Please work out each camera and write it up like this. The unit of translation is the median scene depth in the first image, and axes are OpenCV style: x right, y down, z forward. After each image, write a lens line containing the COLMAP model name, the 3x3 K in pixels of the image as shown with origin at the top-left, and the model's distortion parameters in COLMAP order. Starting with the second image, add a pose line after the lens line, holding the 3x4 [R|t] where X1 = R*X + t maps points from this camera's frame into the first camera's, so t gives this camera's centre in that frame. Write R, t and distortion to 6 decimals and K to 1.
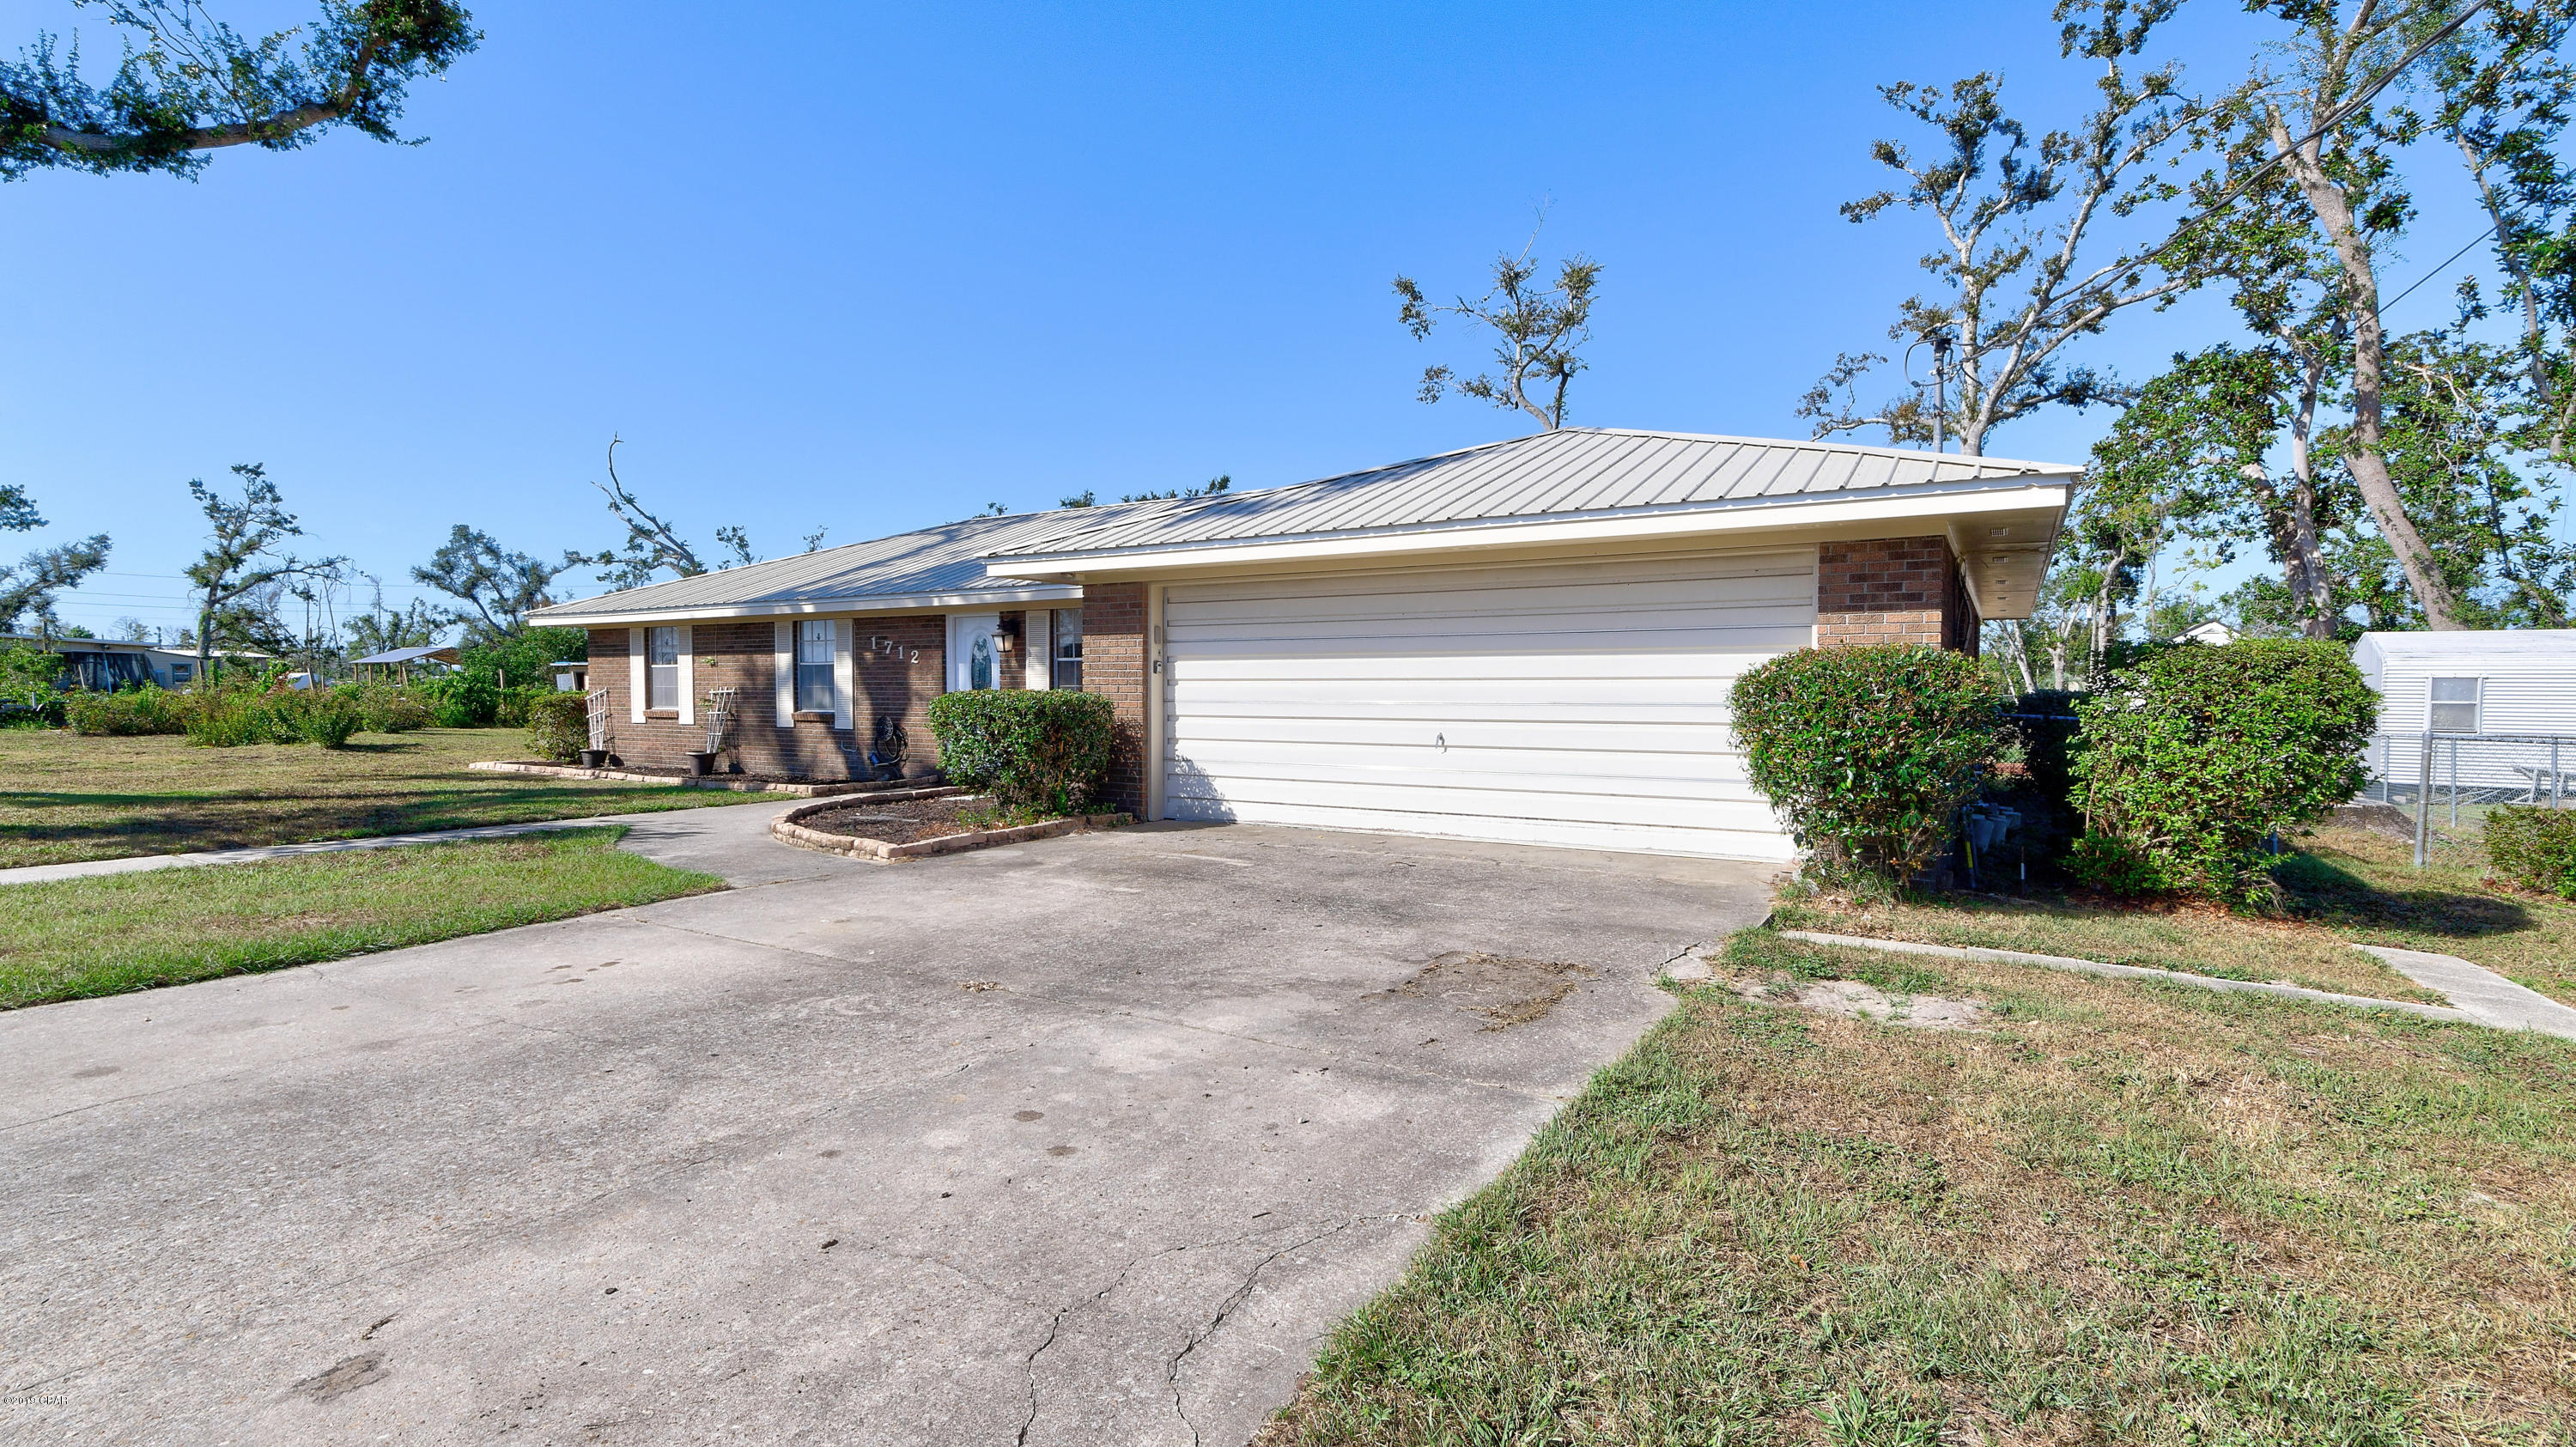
lens RADIAL K [[1160.5, 0, 1288.0], [0, 1160.5, 723.5], [0, 0, 1]] dist [-0.005633, 0.003869]
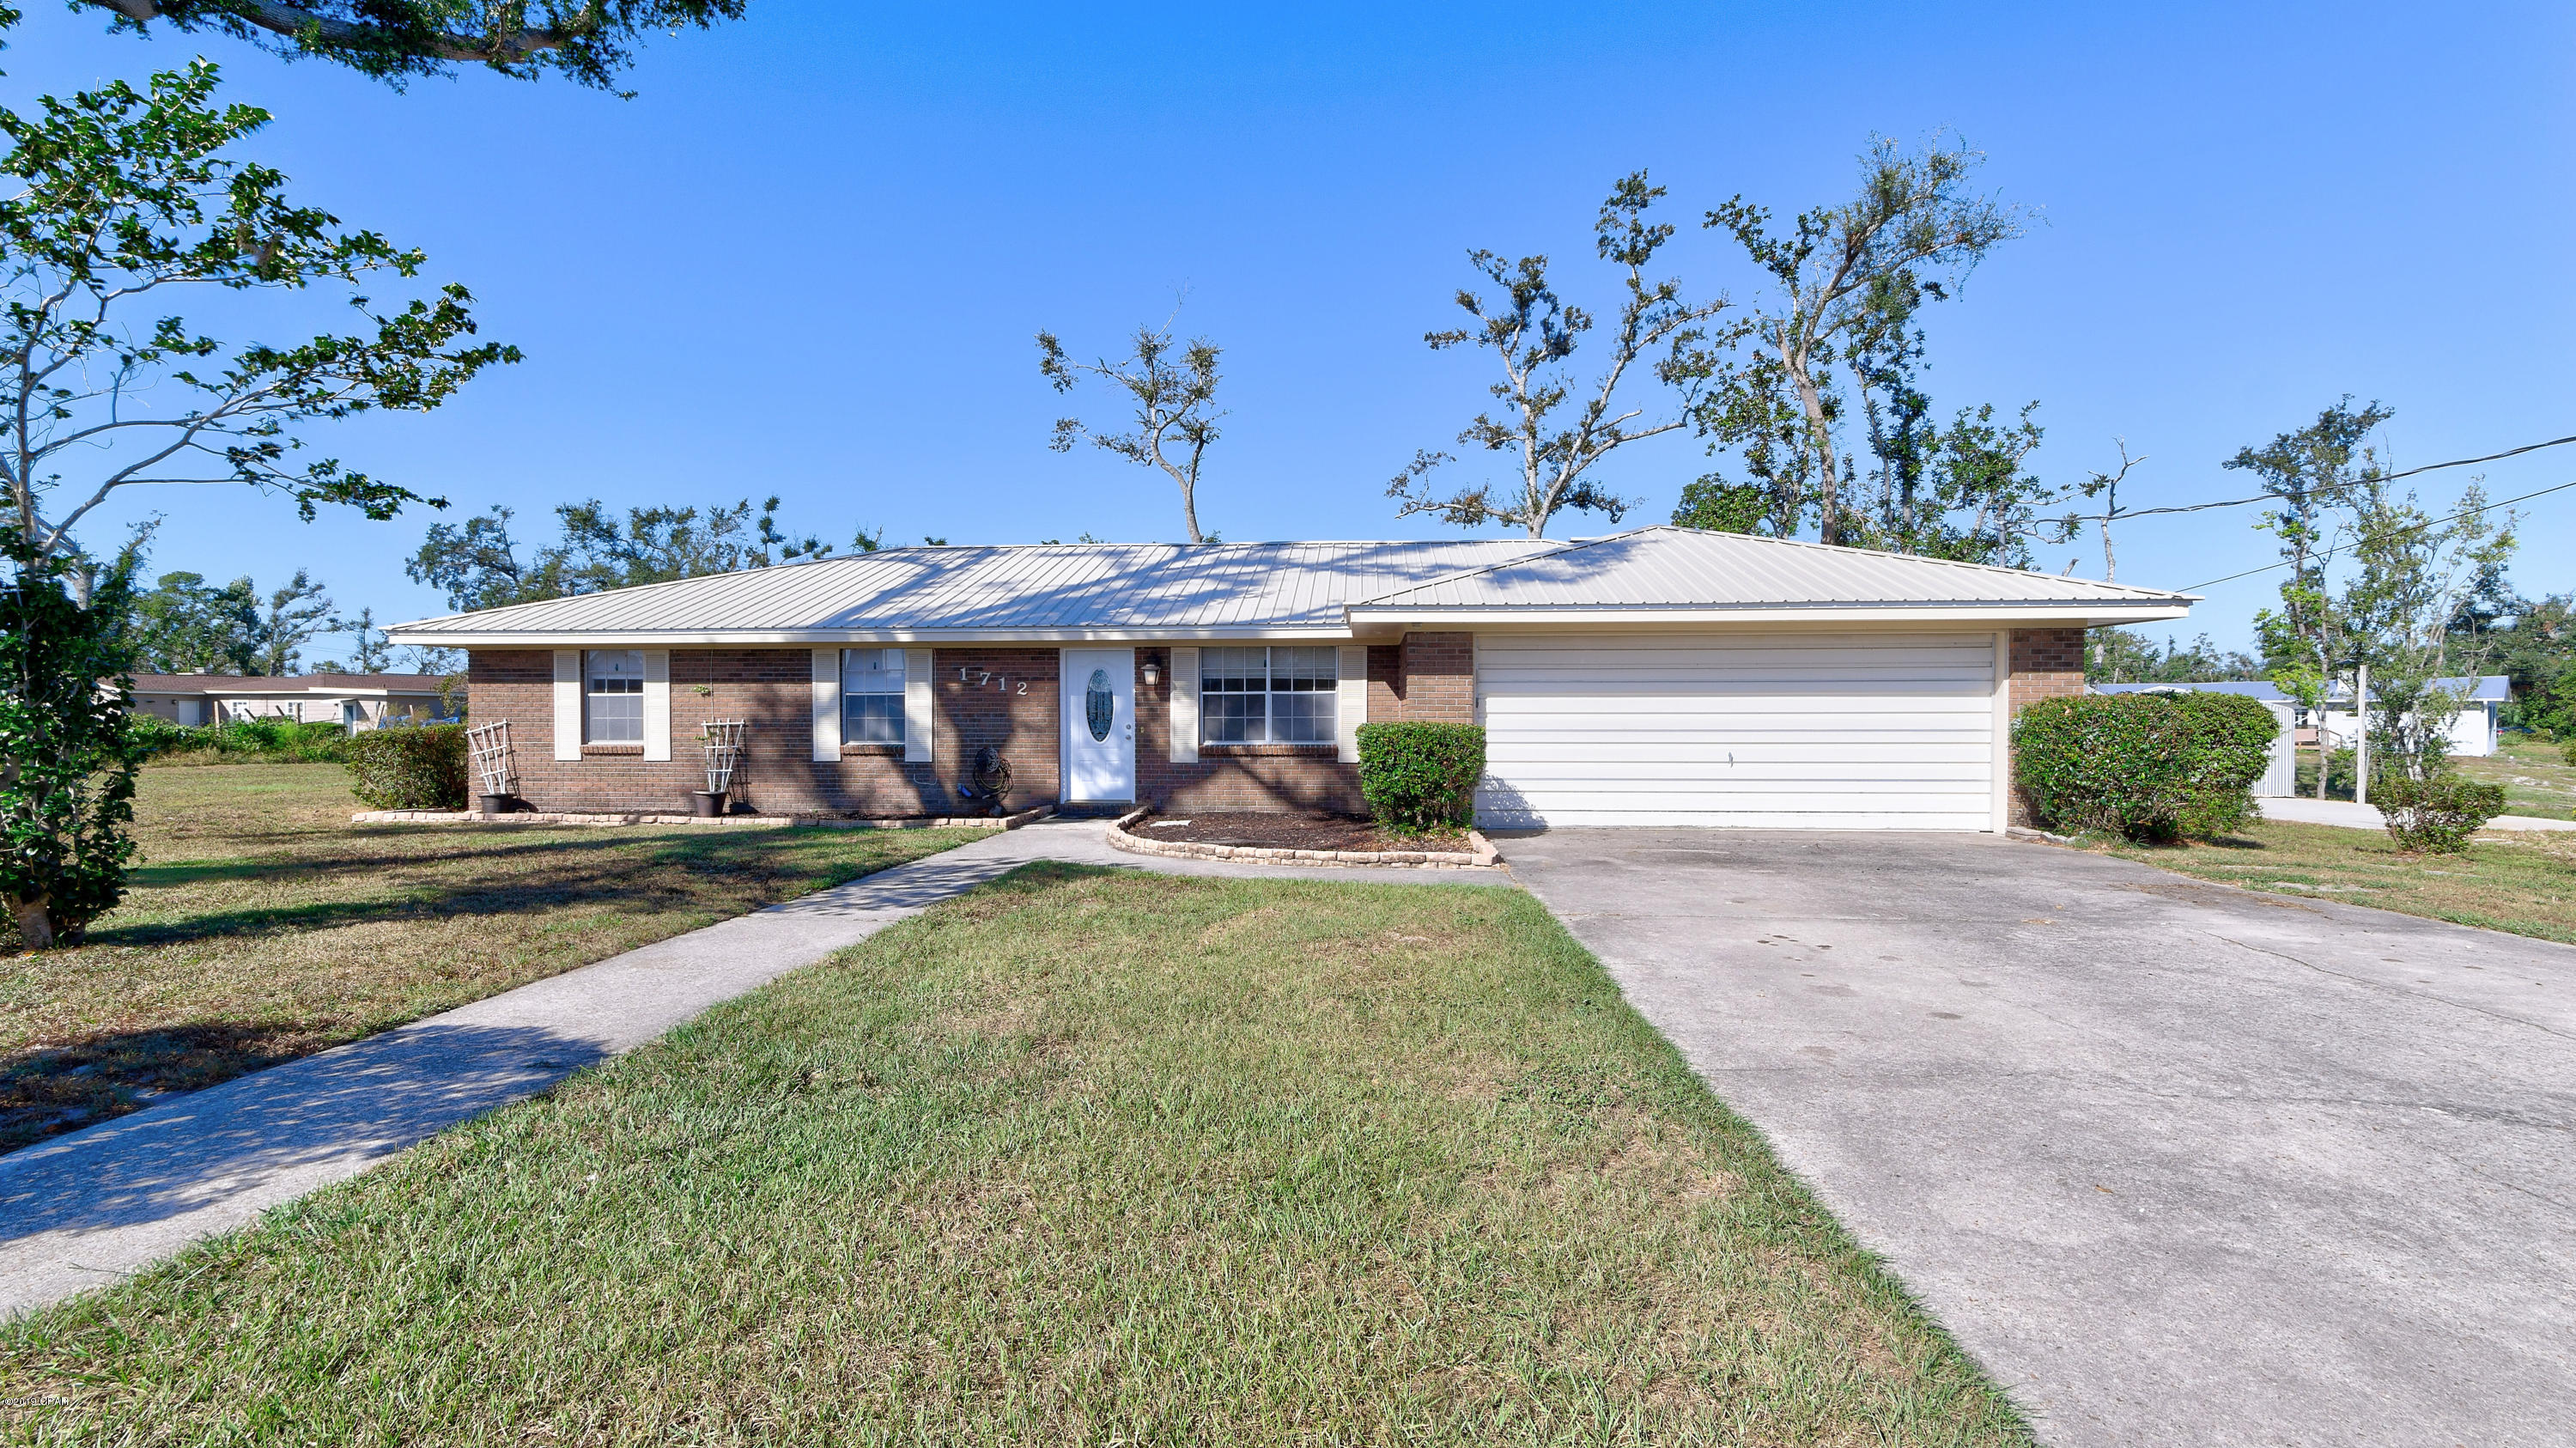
lens RADIAL K [[1083.8, 0, 1288.0], [0, 1083.8, 724.0], [0, 0, 1]] dist [-0.010076, 0.005924]
pose [[0.898959, -0.004037, 0.438014, -0.333037], [0.014093, 0.999706, -0.019709, -0.002856], [-0.437806, 0.023890, 0.898752, 0.031953]]
